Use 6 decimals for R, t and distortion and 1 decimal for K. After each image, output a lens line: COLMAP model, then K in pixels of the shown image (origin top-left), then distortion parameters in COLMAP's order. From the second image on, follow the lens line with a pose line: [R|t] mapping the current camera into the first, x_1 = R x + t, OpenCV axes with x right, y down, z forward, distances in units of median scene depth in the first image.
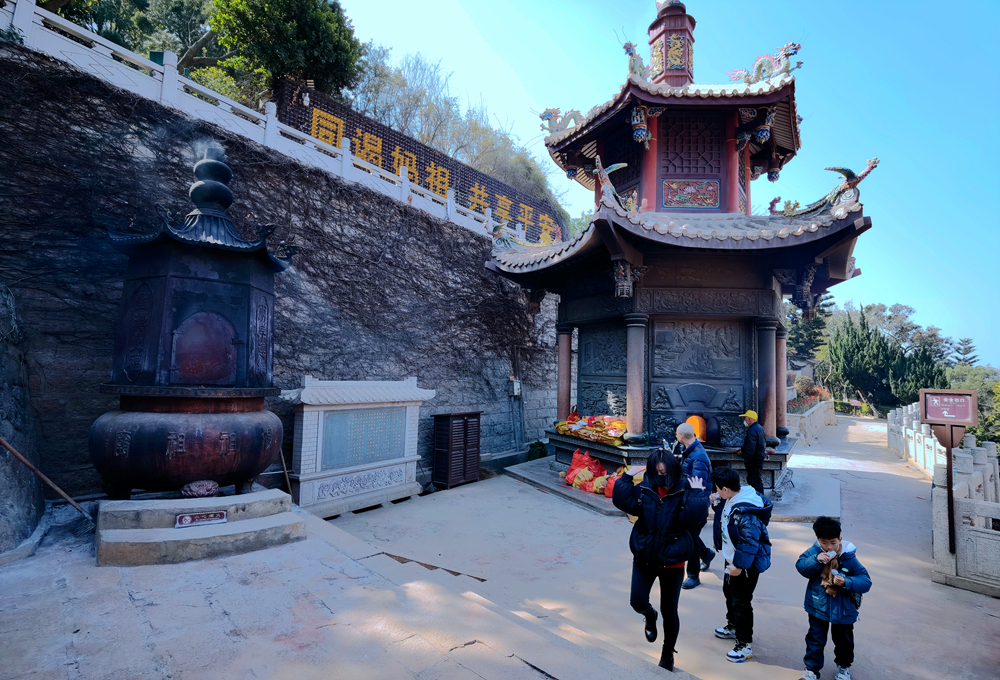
lens RADIAL K [[537.0, 0, 500.0], [0, 537.0, 340.0], [0, 0, 1]] dist [-0.000273, 0.000646]
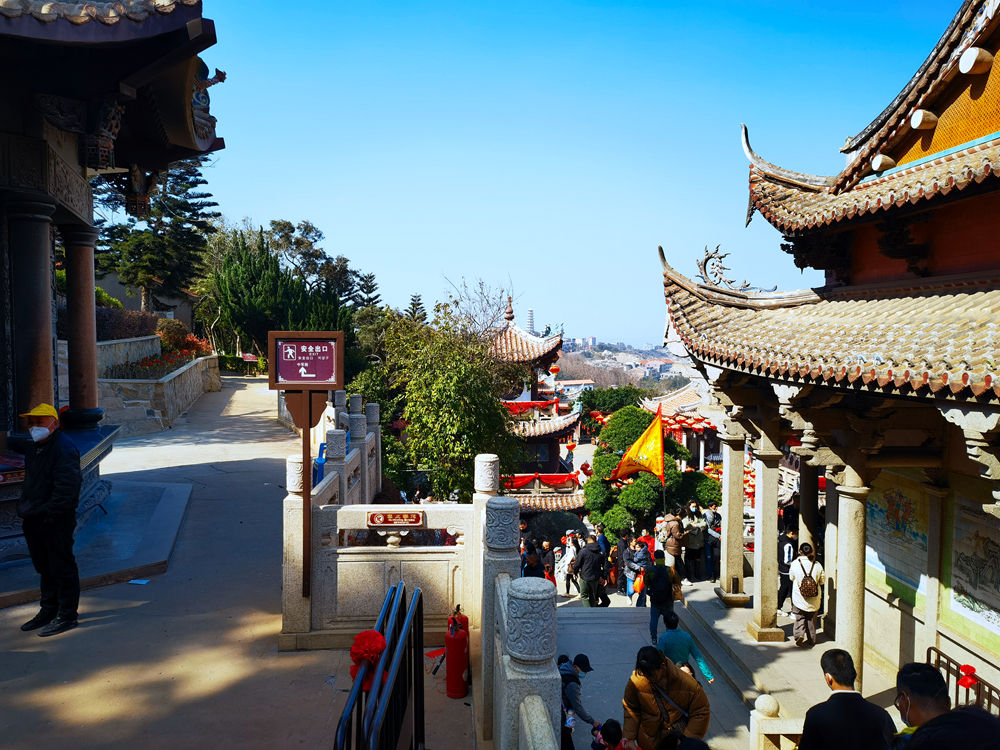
lens RADIAL K [[785.2, 0, 500.0], [0, 785.2, 375.0], [0, 0, 1]] dist [-0.000864, -0.000573]
pose [[0.646873, -0.055556, 0.760571, 0.110626], [-0.045044, 0.992818, 0.110831, 0.012153], [-0.761266, -0.105953, 0.639725, 0.098981]]
